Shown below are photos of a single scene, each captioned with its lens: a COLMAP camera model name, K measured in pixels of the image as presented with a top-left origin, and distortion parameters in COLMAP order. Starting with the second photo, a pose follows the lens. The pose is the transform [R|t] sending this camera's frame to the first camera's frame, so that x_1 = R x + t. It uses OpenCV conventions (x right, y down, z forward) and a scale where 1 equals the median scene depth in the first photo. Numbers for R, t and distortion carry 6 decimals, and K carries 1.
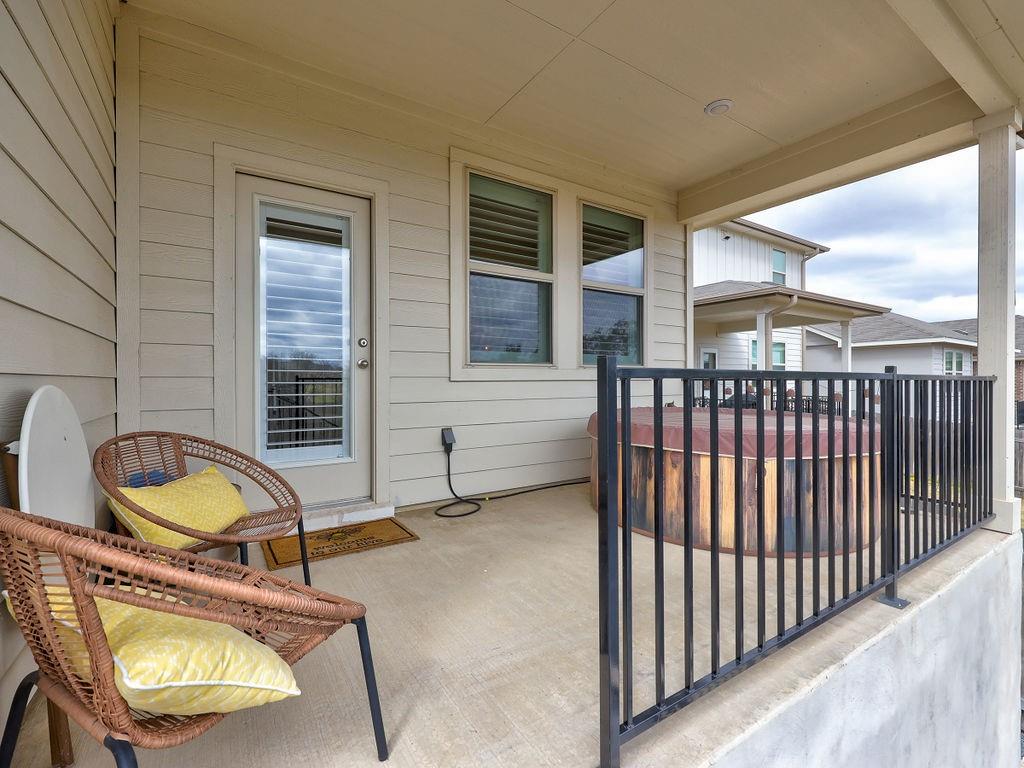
lens RADIAL K [[461.3, 0, 513.0], [0, 461.3, 382.5], [0, 0, 1]] dist [-0.002313, 0.001221]
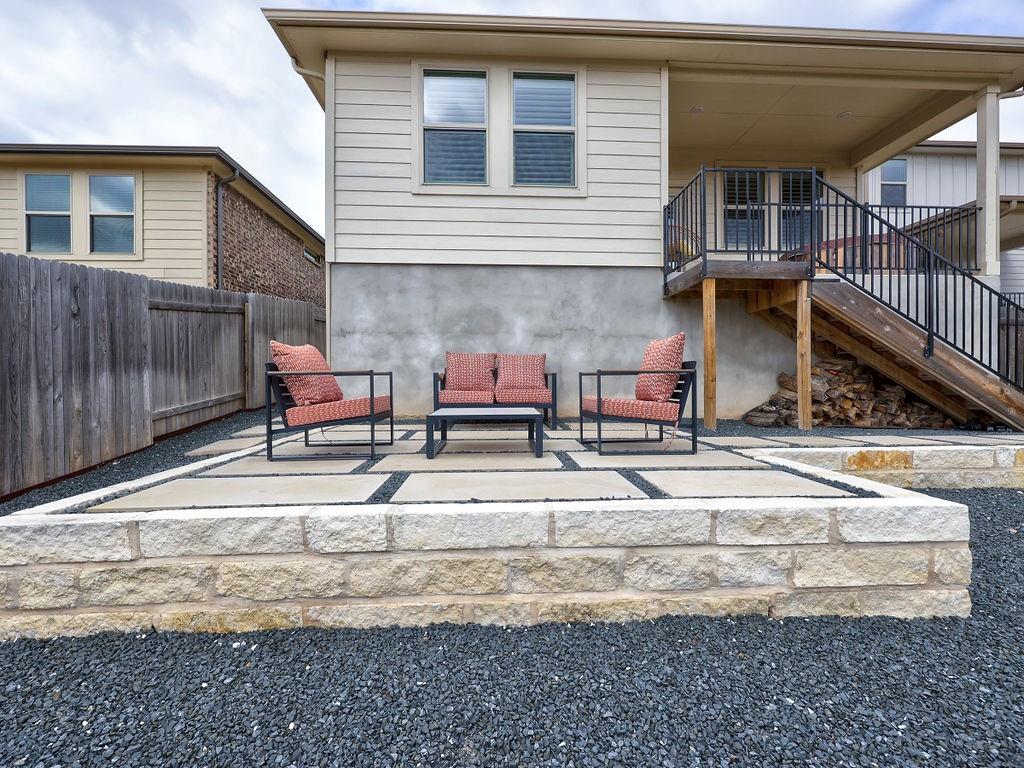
lens RADIAL K [[461.3, 0, 511.9], [0, 461.3, 384.3], [0, 0, 1]] dist [-0.002313, 0.001221]
pose [[0.866980, -0.001078, -0.498342, 0.118424], [0.000937, 0.999999, -0.000533, 0.531962], [0.498342, -0.000005, 0.866981, -1.299325]]
